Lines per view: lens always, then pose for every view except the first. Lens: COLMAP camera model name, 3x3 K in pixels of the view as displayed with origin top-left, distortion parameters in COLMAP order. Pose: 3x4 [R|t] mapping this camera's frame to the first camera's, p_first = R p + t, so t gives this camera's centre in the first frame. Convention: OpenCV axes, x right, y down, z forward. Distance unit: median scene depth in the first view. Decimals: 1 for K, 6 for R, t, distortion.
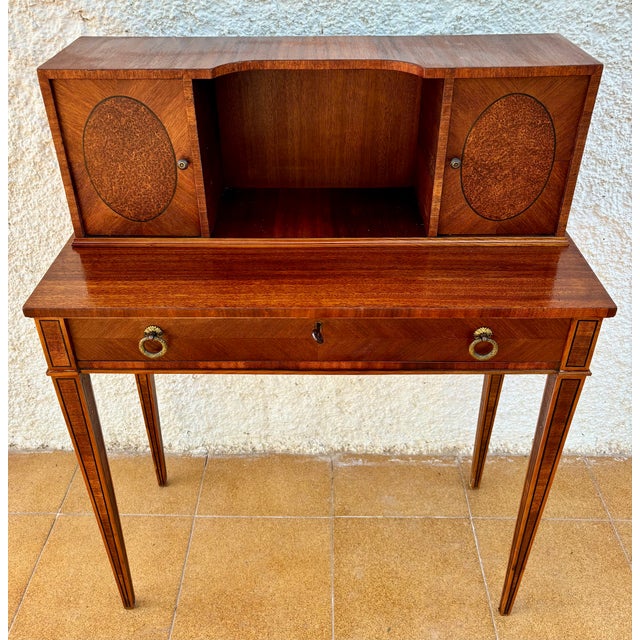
lens RADIAL K [[659.2, 0, 313.3], [0, 659.2, 287.3], [0, 0, 1]] dist [0.008026, 0.009305]
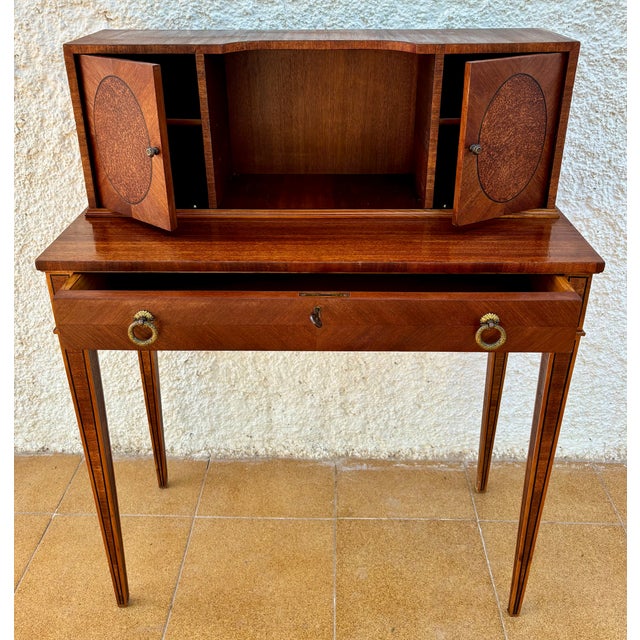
lens RADIAL K [[662.3, 0, 321.2], [0, 662.3, 256.4], [0, 0, 1]] dist [0.000937, 0.020093]
pose [[0.999969, 0.005881, -0.005197, 0.012365], [-0.006552, 0.990086, -0.140308, 0.118073], [0.004320, 0.140337, 0.990094, -0.026476]]
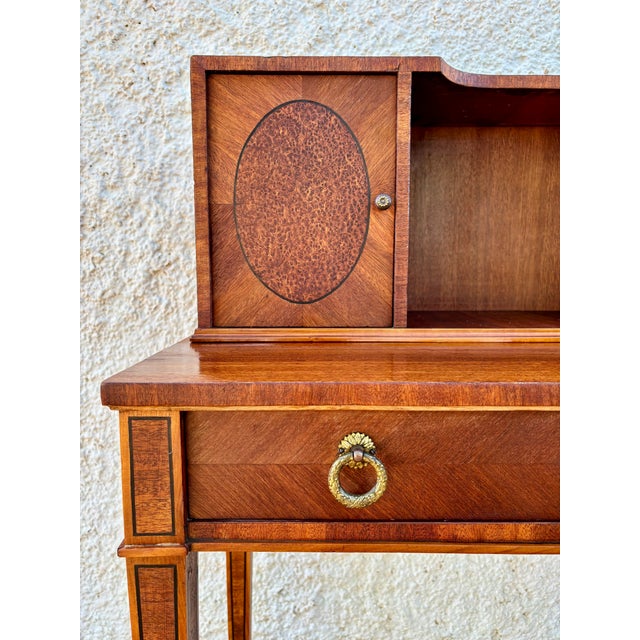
lens RADIAL K [[472.1, 0, 310.9], [0, 472.1, 316.1], [0, 0, 1]] dist [0.008980, -0.023544]
pose [[0.999851, 0.006080, 0.016126, -0.207716], [0.001882, 0.891606, -0.452808, 0.098103], [-0.017131, 0.452771, 0.891462, 0.470963]]
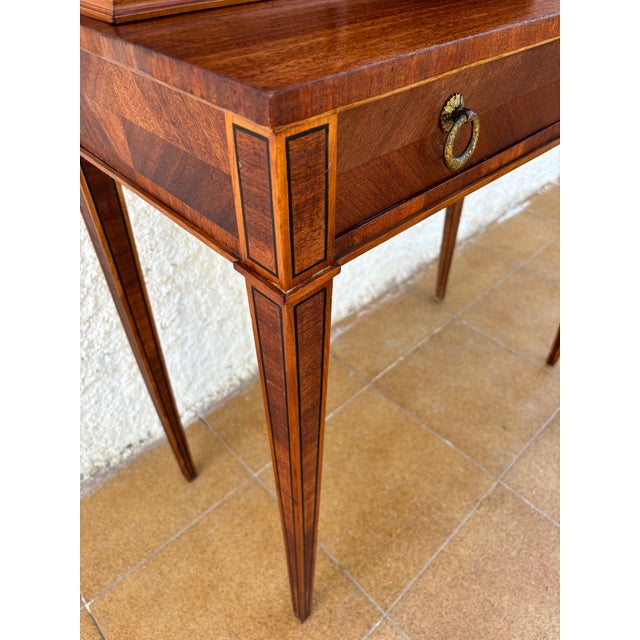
lens RADIAL K [[492.5, 0, 320.6], [0, 492.5, 307.7], [0, 0, 1]] dist [-0.001398, -0.003774]
pose [[0.713899, -0.447609, 0.538511, -0.411585], [0.375846, 0.893799, 0.244669, 0.050527], [-0.590837, 0.027728, 0.806314, 0.561624]]
